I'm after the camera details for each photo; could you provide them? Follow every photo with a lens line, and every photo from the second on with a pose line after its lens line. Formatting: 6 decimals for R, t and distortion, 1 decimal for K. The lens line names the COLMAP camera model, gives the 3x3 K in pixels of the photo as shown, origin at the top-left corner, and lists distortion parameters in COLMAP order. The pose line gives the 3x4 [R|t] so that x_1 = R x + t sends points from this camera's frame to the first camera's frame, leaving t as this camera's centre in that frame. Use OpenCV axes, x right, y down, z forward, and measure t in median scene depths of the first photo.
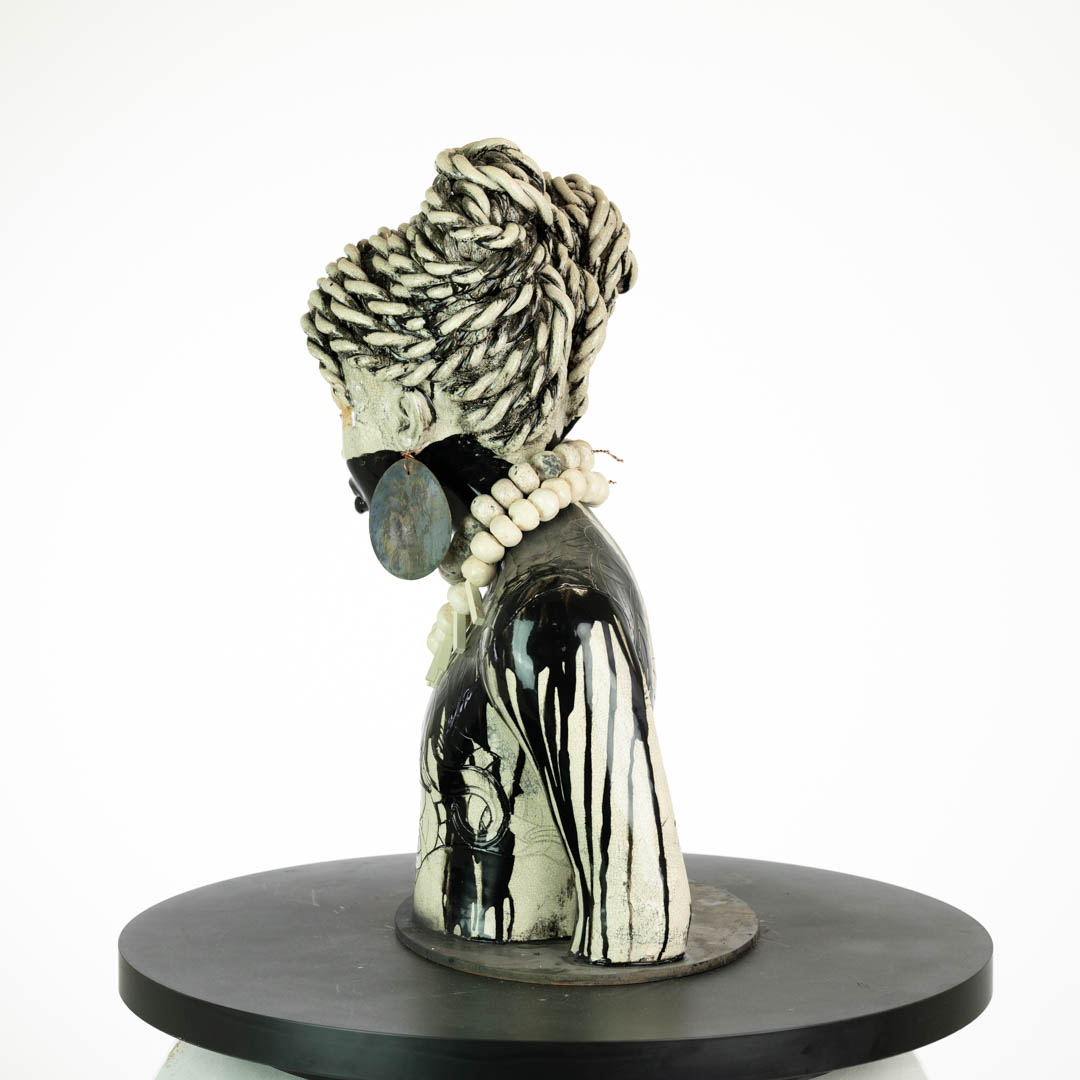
lens RADIAL K [[2394.5, 0, 539.2], [0, 2394.5, 534.0], [0, 0, 1]] dist [0.033264, 0.000000]
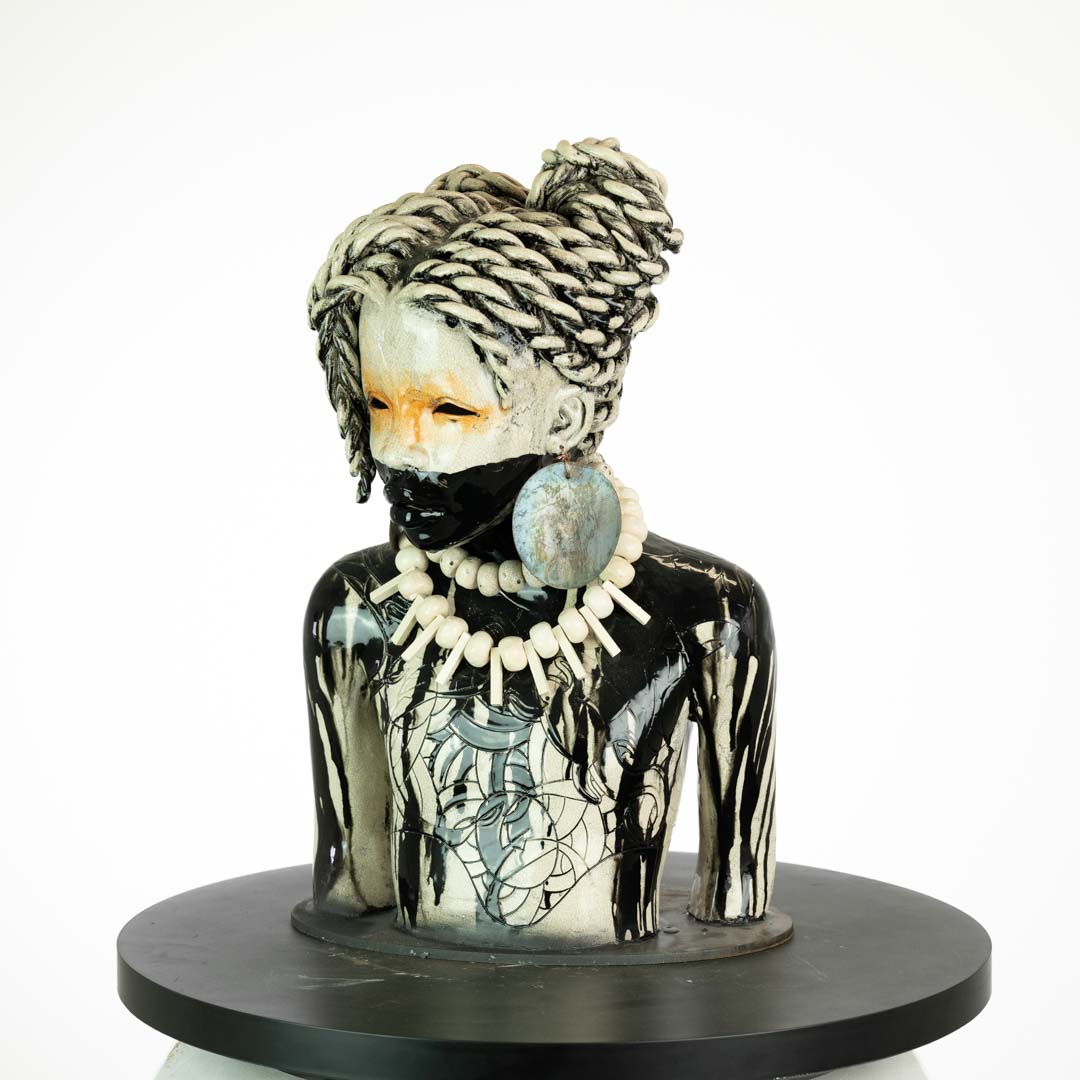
lens RADIAL K [[2394.5, 0, 538.4], [0, 2394.5, 540.1], [0, 0, 1]] dist [0.033264, 0.000000]
pose [[0.232407, -0.058849, 0.970837, -1.003132], [0.052867, 0.997457, 0.047807, -0.047396], [-0.971181, 0.040214, 0.234927, 0.803023]]
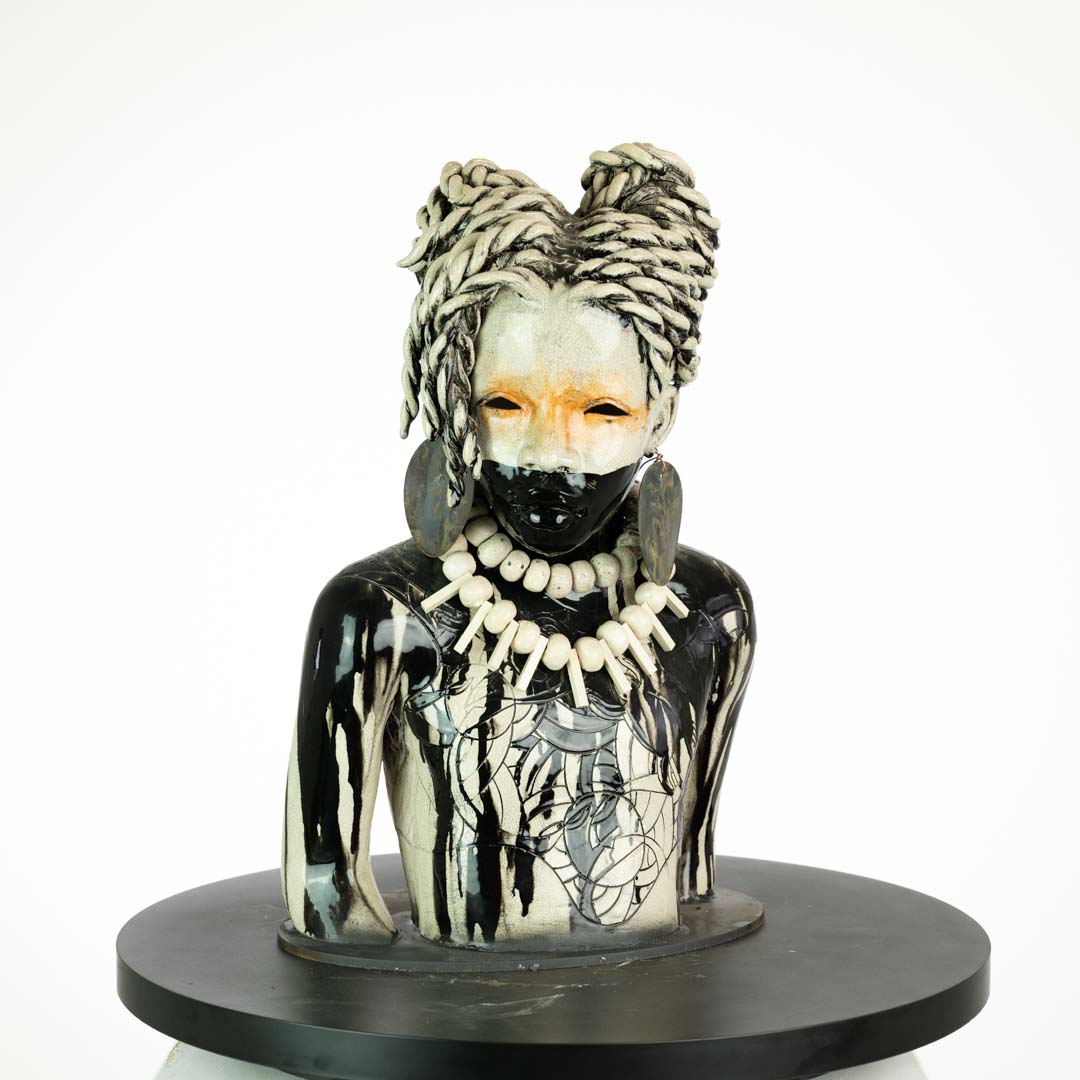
lens RADIAL K [[2394.5, 0, 541.3], [0, 2394.5, 544.4], [0, 0, 1]] dist [0.033264, 0.000000]
pose [[-0.409617, -0.058943, 0.910351, -0.936361], [0.047378, 0.995189, 0.085754, -0.084855], [-0.911027, 0.078257, -0.404854, 1.466006]]
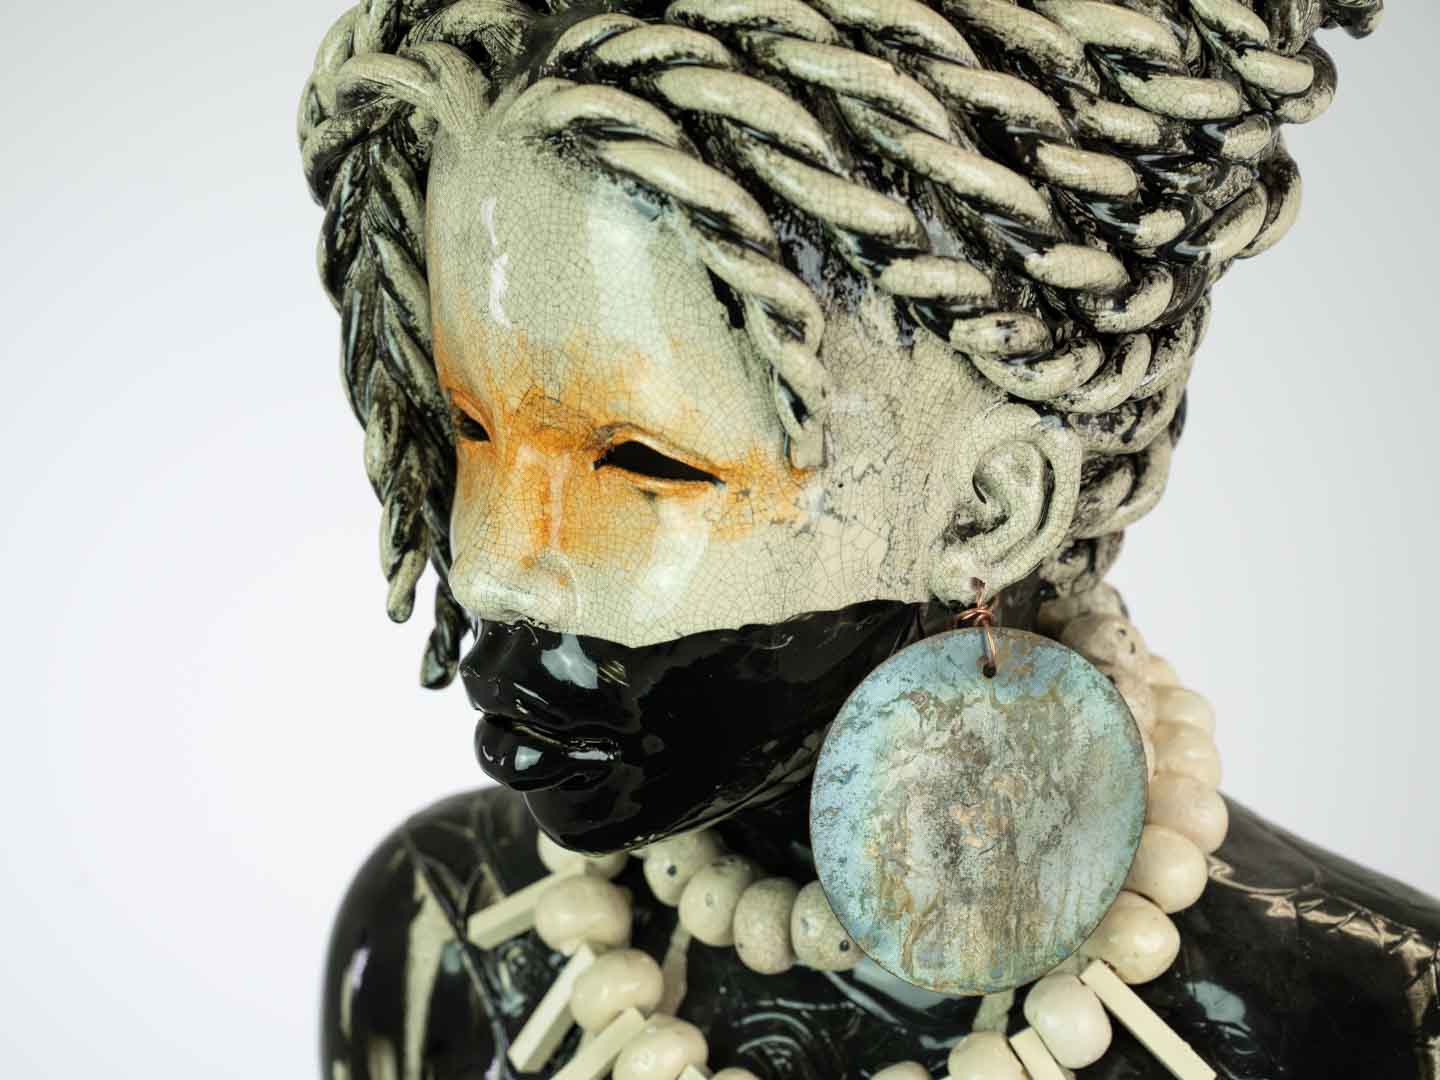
lens RADIAL K [[3261.0, 0, 718.7], [0, 3261.0, 535.9], [0, 0, 1]] dist [0.030626, 0.000000]
pose [[0.384604, -0.050711, 0.921688, -0.487191], [-0.003837, 0.998393, 0.056533, -0.070249], [-0.923074, -0.025279, 0.383791, 0.879858]]
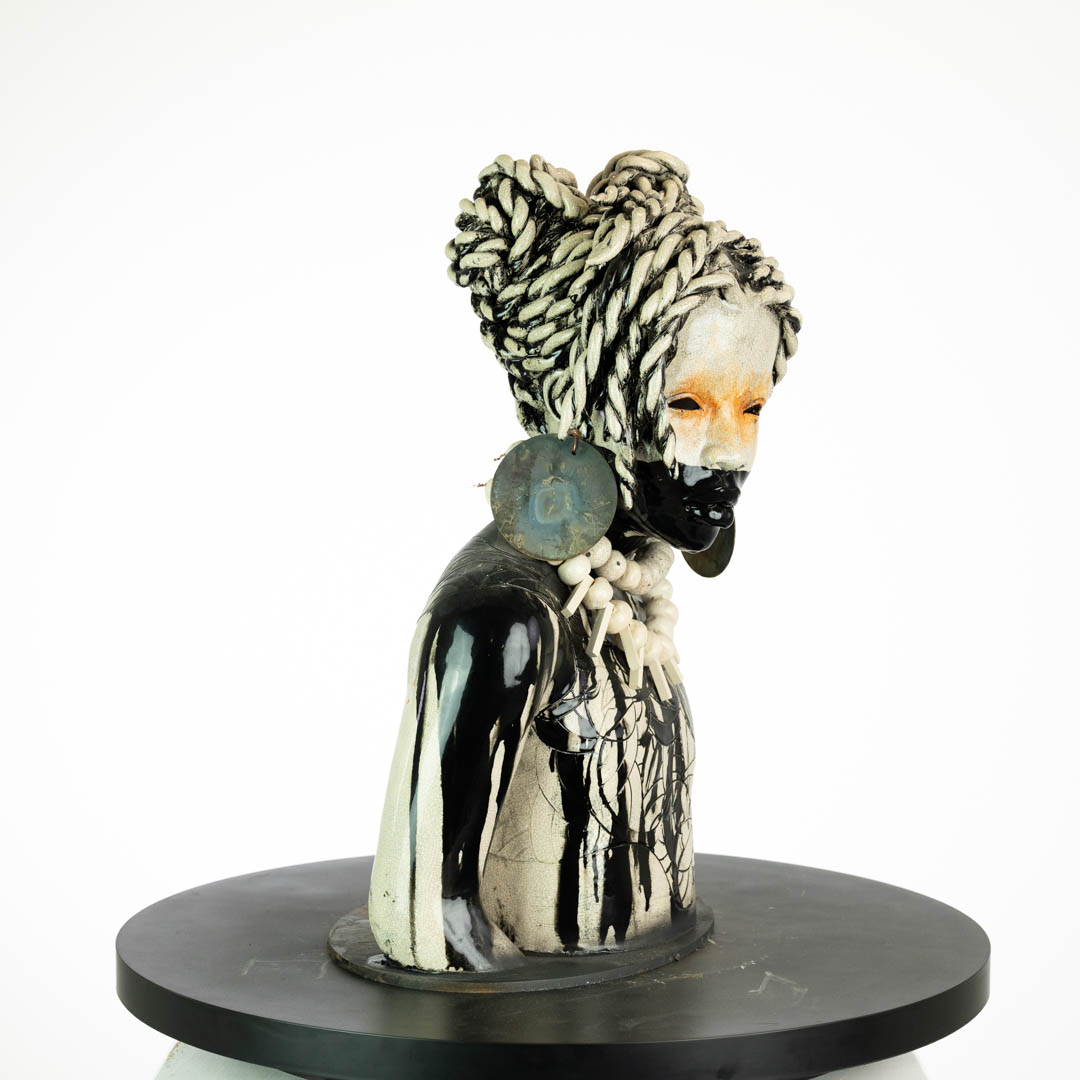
lens RADIAL K [[2394.5, 0, 538.3], [0, 2394.5, 542.5], [0, 0, 1]] dist [0.033264, 0.000000]
pose [[-0.942387, -0.026362, 0.333483, -0.332543], [0.012757, 0.993333, 0.114573, -0.115267], [-0.334280, 0.112227, -0.935768, 2.013965]]
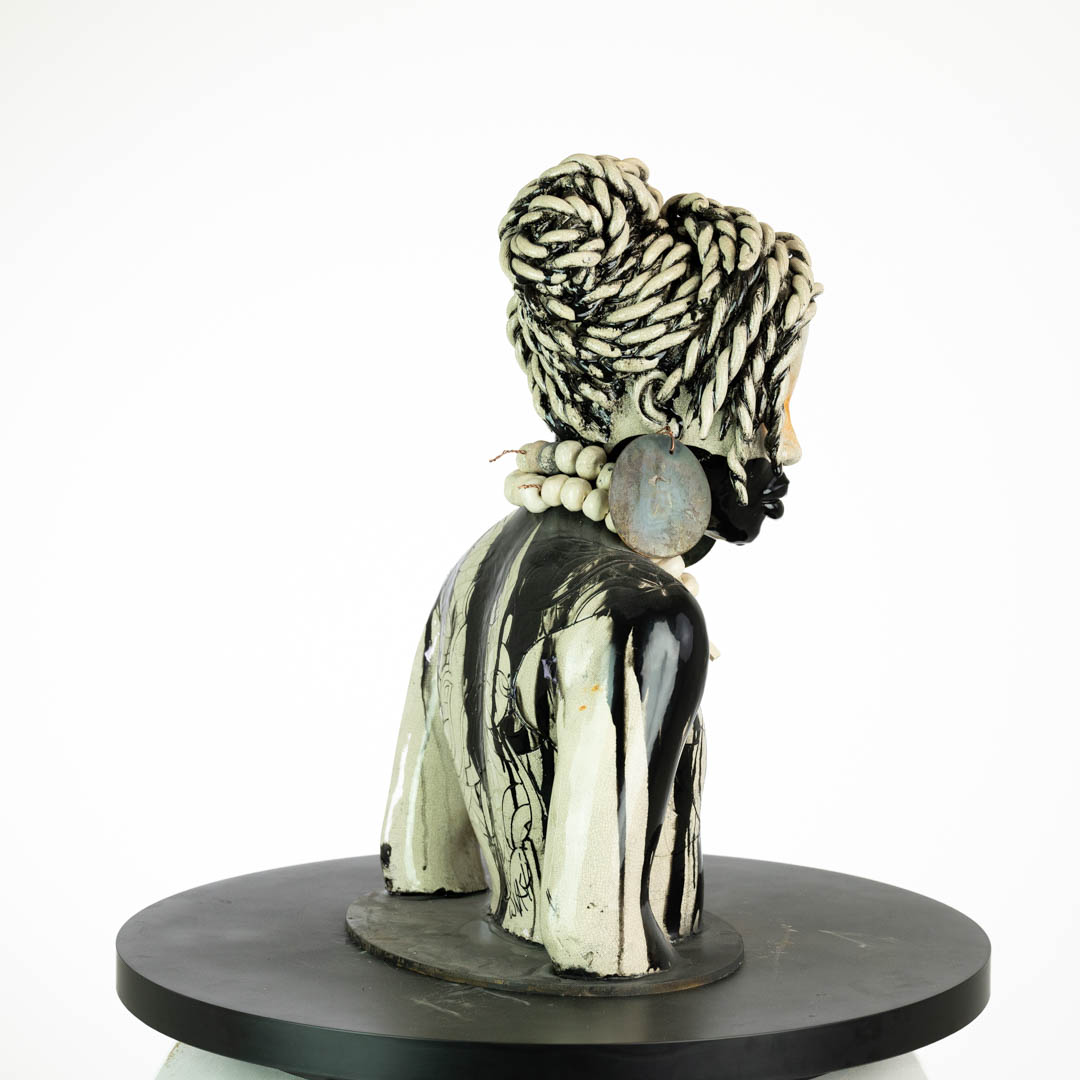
lens RADIAL K [[2394.5, 0, 540.4], [0, 2394.5, 541.6], [0, 0, 1]] dist [0.033264, 0.000000]
pose [[-0.929106, 0.016601, -0.369441, 0.396026], [-0.026299, 0.993497, 0.110783, -0.111625], [0.368877, 0.112645, -0.922627, 1.995700]]
